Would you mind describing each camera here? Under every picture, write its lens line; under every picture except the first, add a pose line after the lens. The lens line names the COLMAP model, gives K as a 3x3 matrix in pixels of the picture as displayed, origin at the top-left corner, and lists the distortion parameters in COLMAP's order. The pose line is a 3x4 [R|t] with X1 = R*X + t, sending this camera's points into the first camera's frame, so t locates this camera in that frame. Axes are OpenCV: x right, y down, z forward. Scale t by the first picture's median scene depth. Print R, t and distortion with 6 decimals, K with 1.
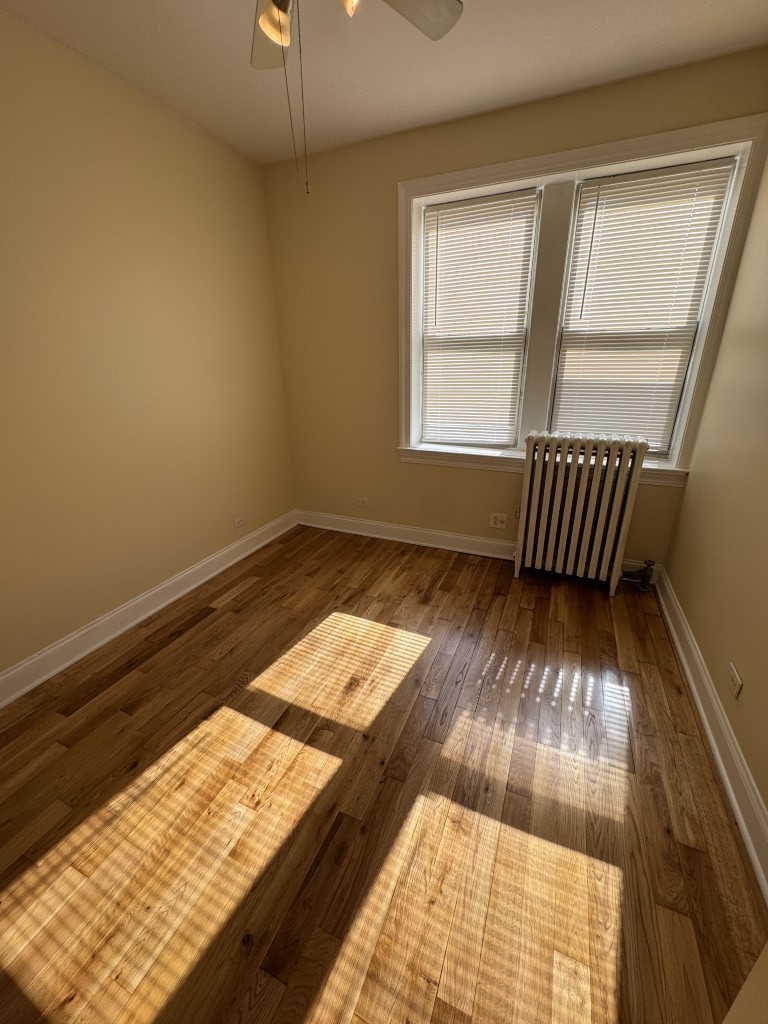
lens RADIAL K [[407.6, 0, 385.9], [0, 407.6, 510.4], [0, 0, 1]] dist [-0.001464, 0.000063]
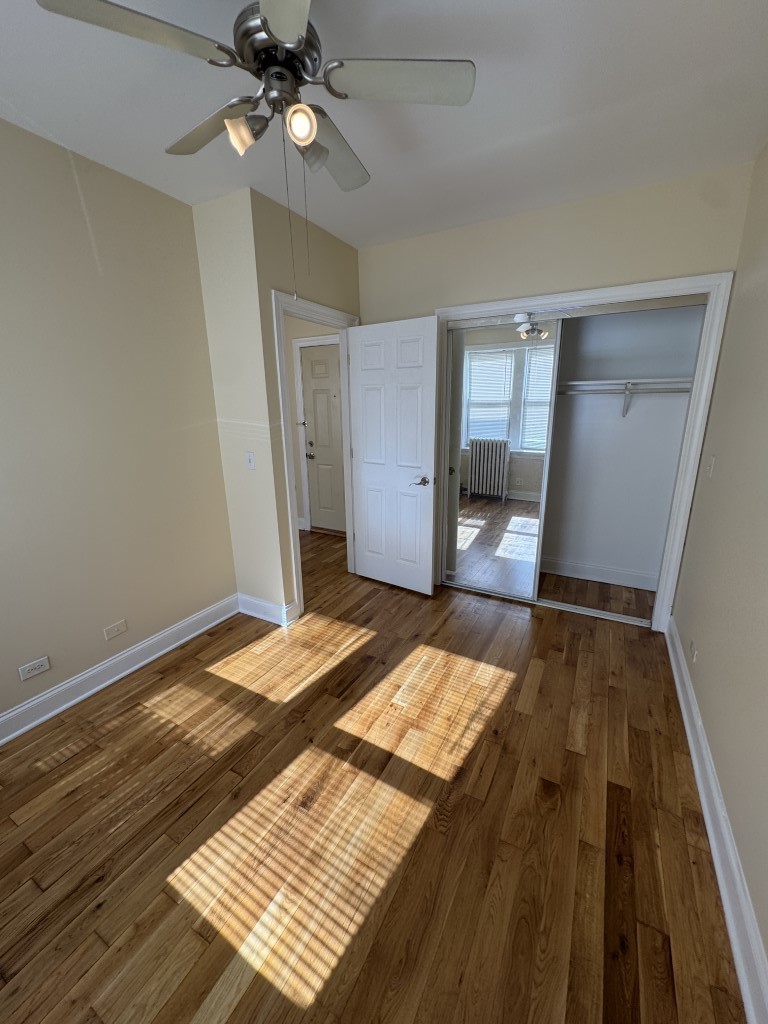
lens RADIAL K [[407.6, 0, 385.9], [0, 407.6, 510.4], [0, 0, 1]] dist [-0.001464, 0.000063]
pose [[-0.995279, 0.007259, 0.096783, -0.379632], [0.062212, 0.813110, 0.578776, -0.639911], [-0.074493, 0.582064, -0.809723, 1.537544]]
